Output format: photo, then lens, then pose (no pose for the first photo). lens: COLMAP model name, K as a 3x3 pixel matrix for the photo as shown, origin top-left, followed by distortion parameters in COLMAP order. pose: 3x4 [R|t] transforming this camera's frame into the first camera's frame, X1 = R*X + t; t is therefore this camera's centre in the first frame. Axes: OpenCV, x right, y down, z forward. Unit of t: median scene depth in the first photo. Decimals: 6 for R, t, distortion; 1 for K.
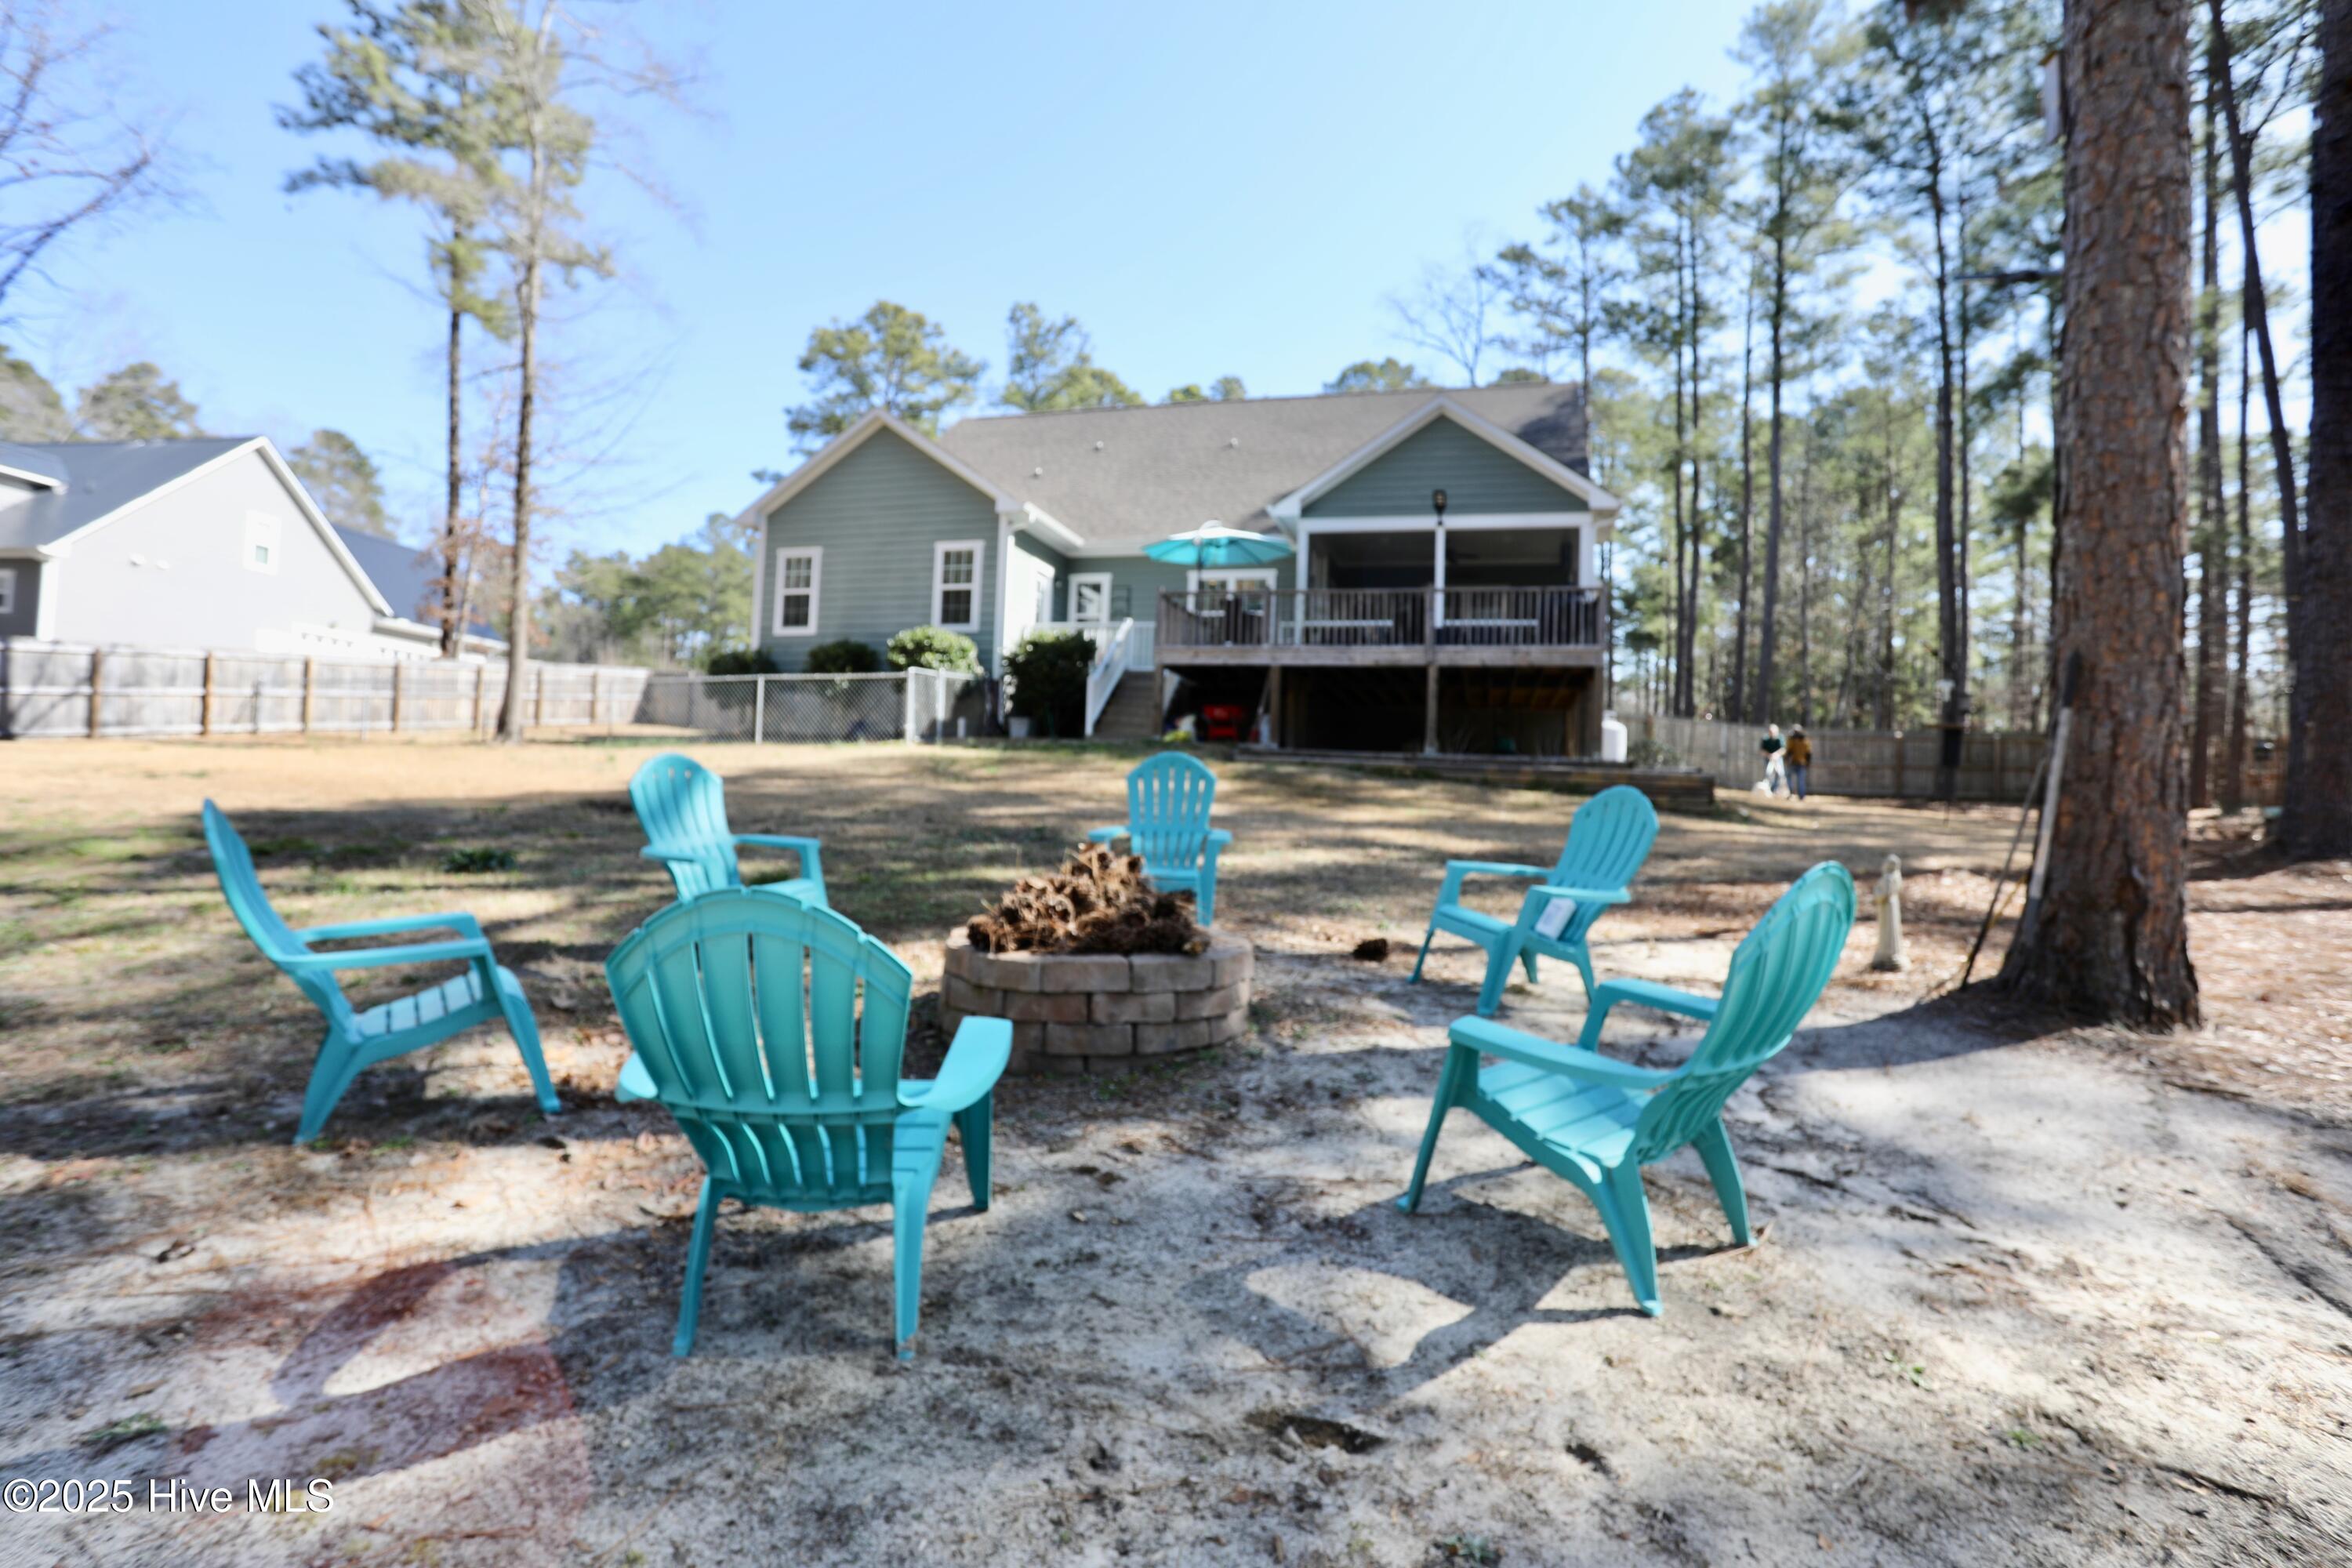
lens RADIAL K [[1141.8, 0, 1171.5], [0, 1141.8, 764.9], [0, 0, 1]] dist [-0.079176, 0.028643]
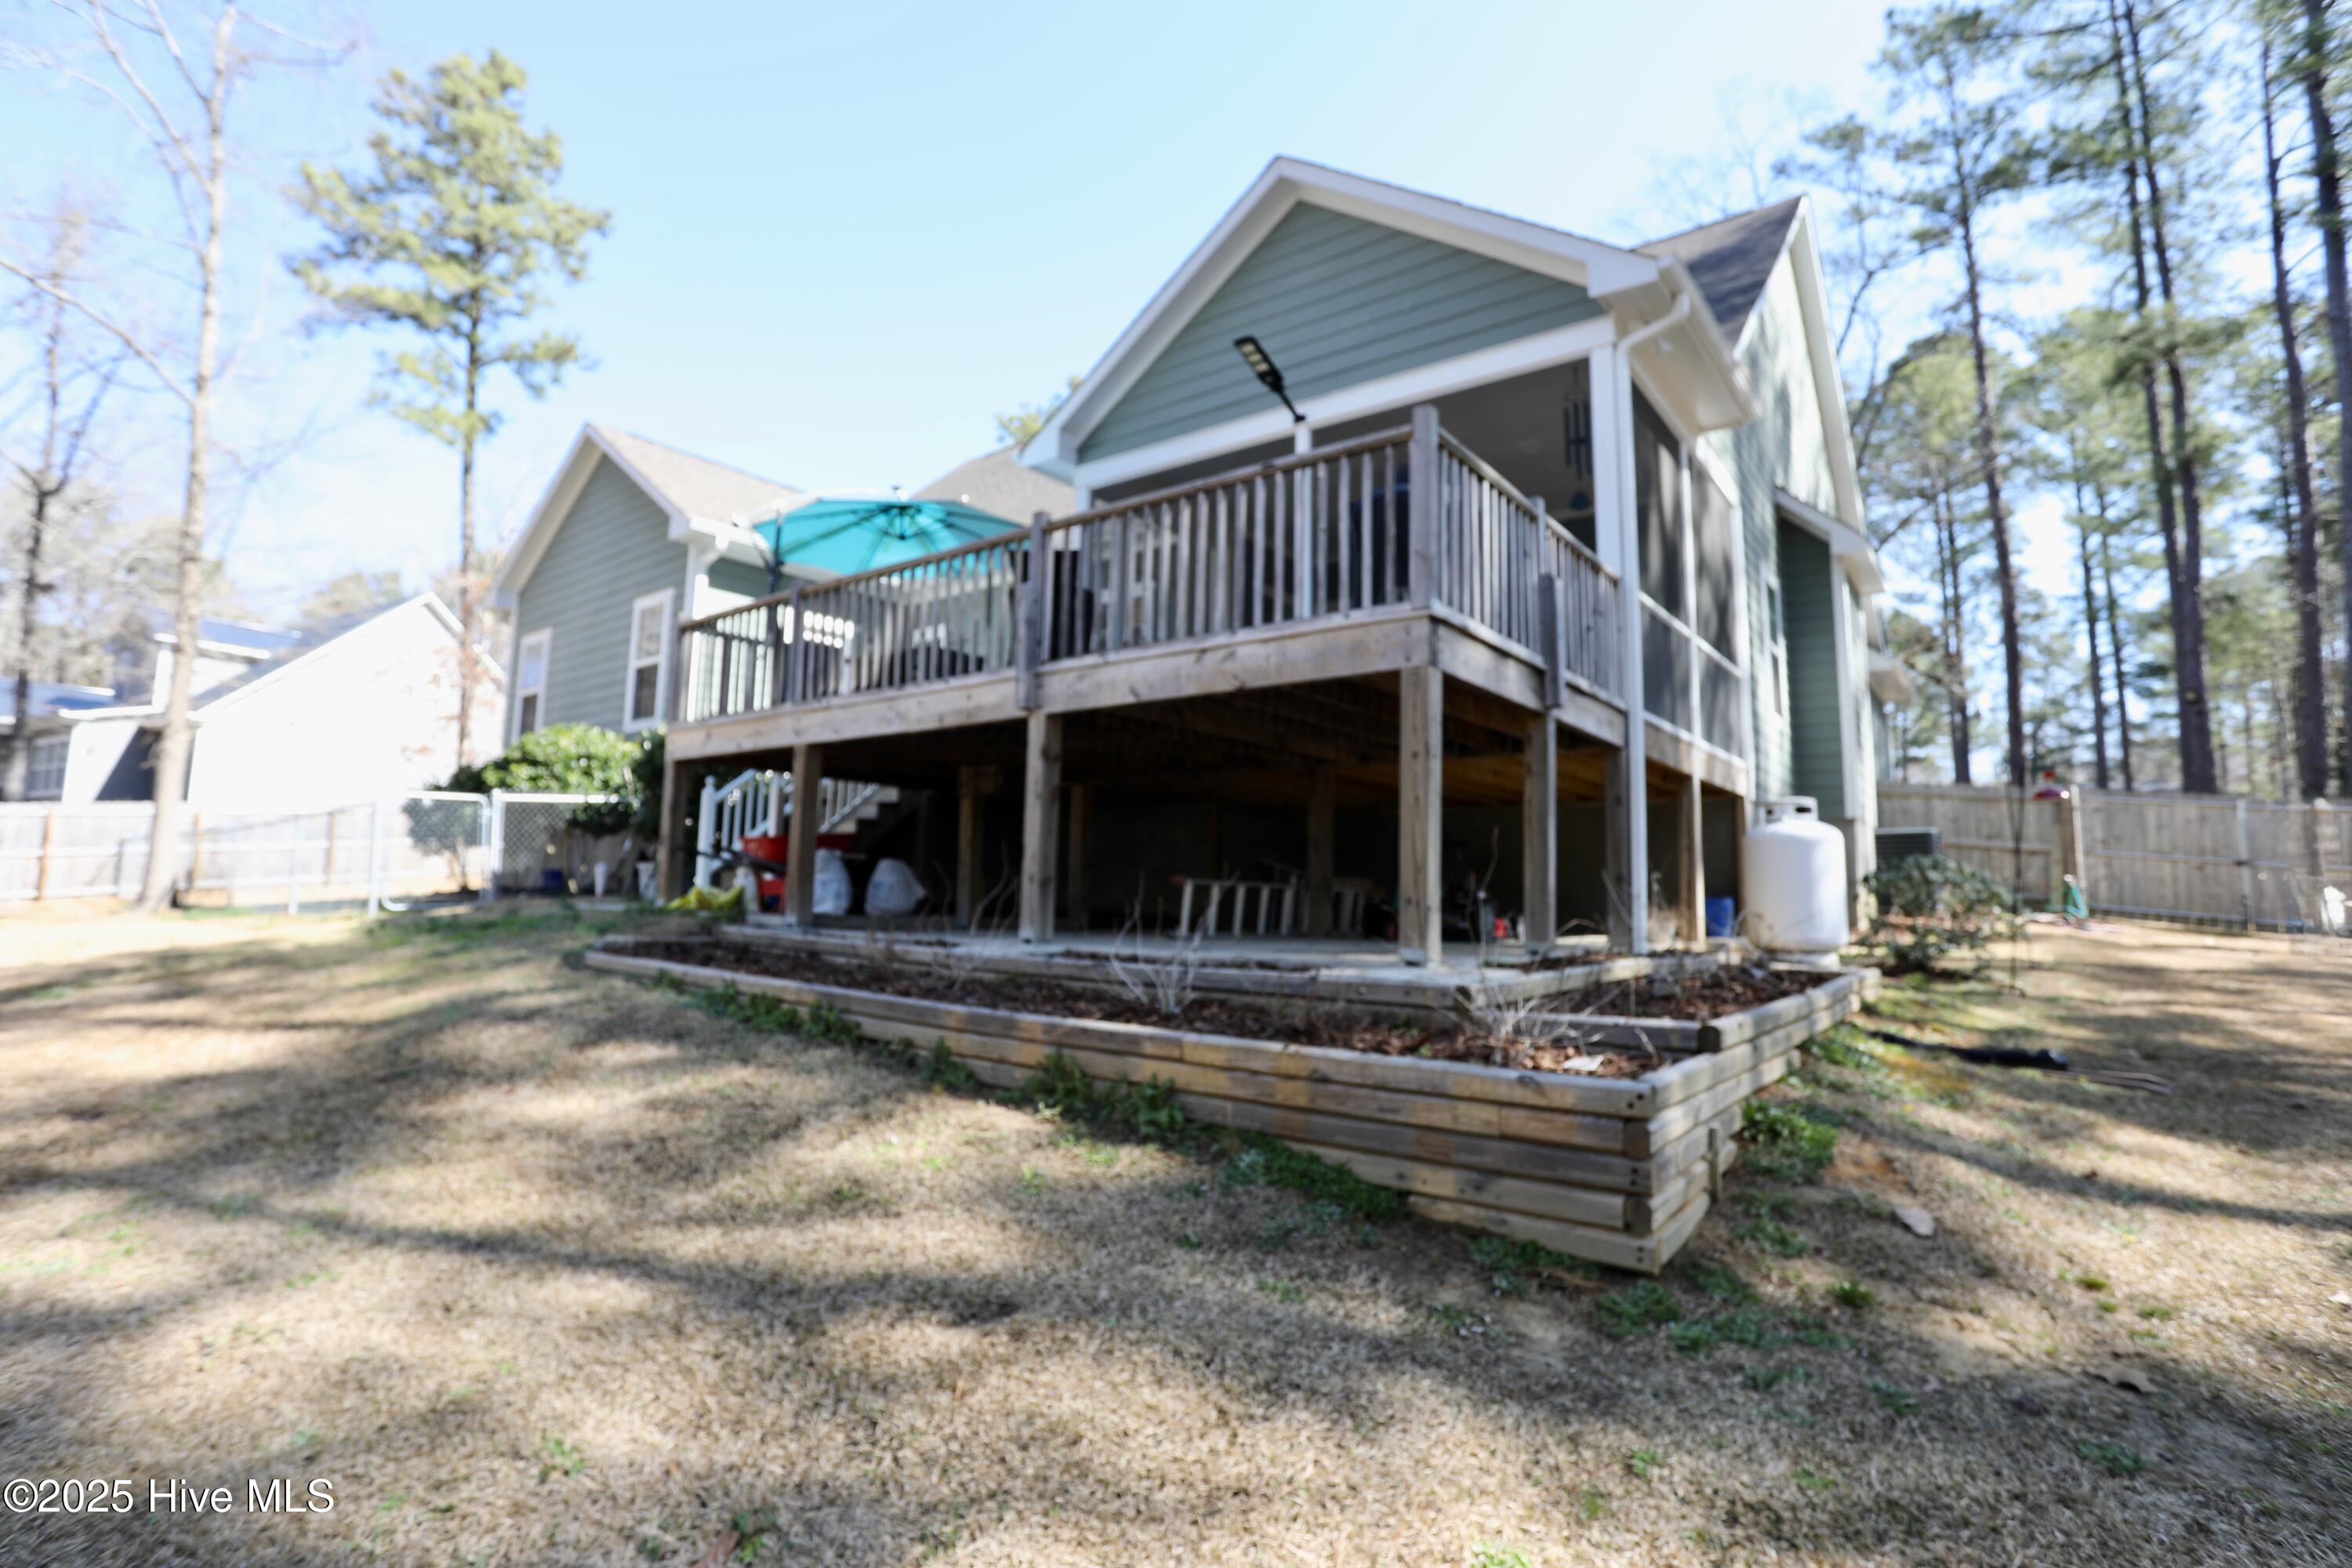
lens RADIAL K [[1143.9, 0, 1148.3], [0, 1143.9, 777.3], [0, 0, 1]] dist [-0.079898, 0.032325]
pose [[0.923816, -0.061474, -0.377868, 0.237108], [0.031924, 0.995956, -0.083981, -0.017643], [0.381503, 0.065520, 0.922043, 0.374690]]
